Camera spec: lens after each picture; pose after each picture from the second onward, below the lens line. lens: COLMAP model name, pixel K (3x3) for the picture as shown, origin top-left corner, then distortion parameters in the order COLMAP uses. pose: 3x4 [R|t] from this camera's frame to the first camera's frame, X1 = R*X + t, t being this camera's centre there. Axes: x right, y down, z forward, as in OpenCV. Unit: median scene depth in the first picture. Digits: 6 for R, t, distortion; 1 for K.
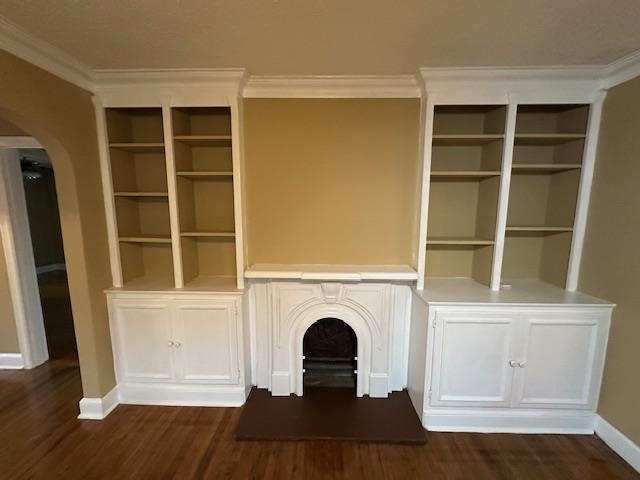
lens RADIAL K [[254.1, 0, 320.0], [0, 254.1, 240.0], [0, 0, 1]] dist [0.000579, 0.000390]
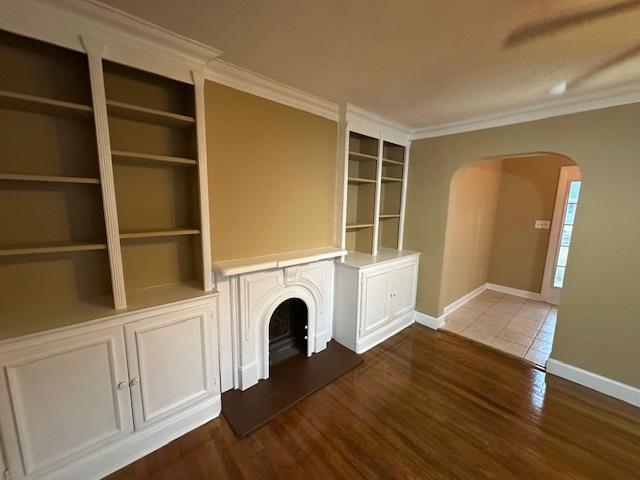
lens RADIAL K [[254.1, 0, 320.0], [0, 254.1, 240.0], [0, 0, 1]] dist [0.000579, 0.000390]
pose [[0.733513, -0.091382, 0.673504, -0.643357], [0.069511, 0.995811, 0.059409, -0.015327], [-0.676111, 0.003239, 0.736792, 0.062344]]
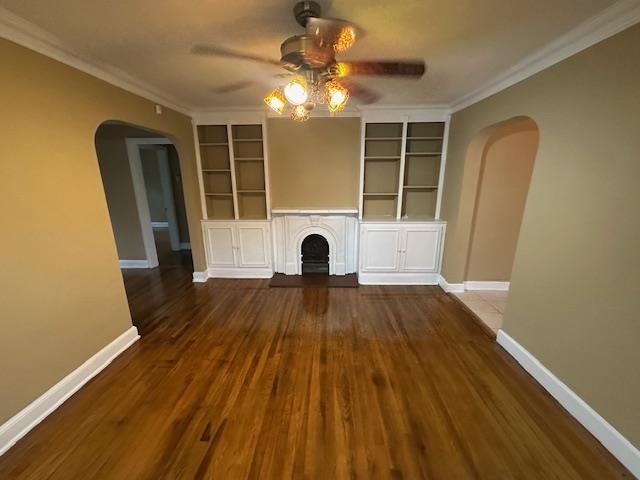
lens RADIAL K [[254.1, 0, 320.0], [0, 254.1, 240.0], [0, 0, 1]] dist [0.000579, 0.000390]
pose [[0.999951, -0.006093, -0.007828, 0.100012], [0.006949, 0.993406, 0.114442, 0.134814], [0.007079, -0.114491, 0.993399, -0.998948]]
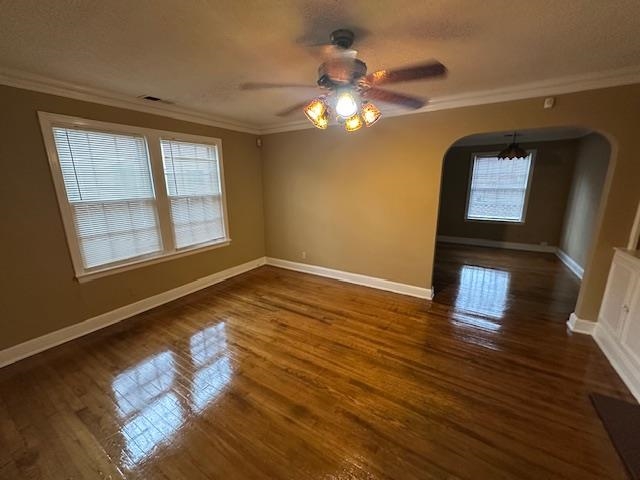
lens RADIAL K [[254.1, 0, 320.0], [0, 254.1, 240.0], [0, 0, 1]] dist [0.000579, 0.000390]
pose [[-0.499687, 0.196944, -0.843520, 0.953940], [-0.110677, 0.951312, 0.287674, -0.038458], [0.859106, 0.237105, -0.453561, 0.309505]]
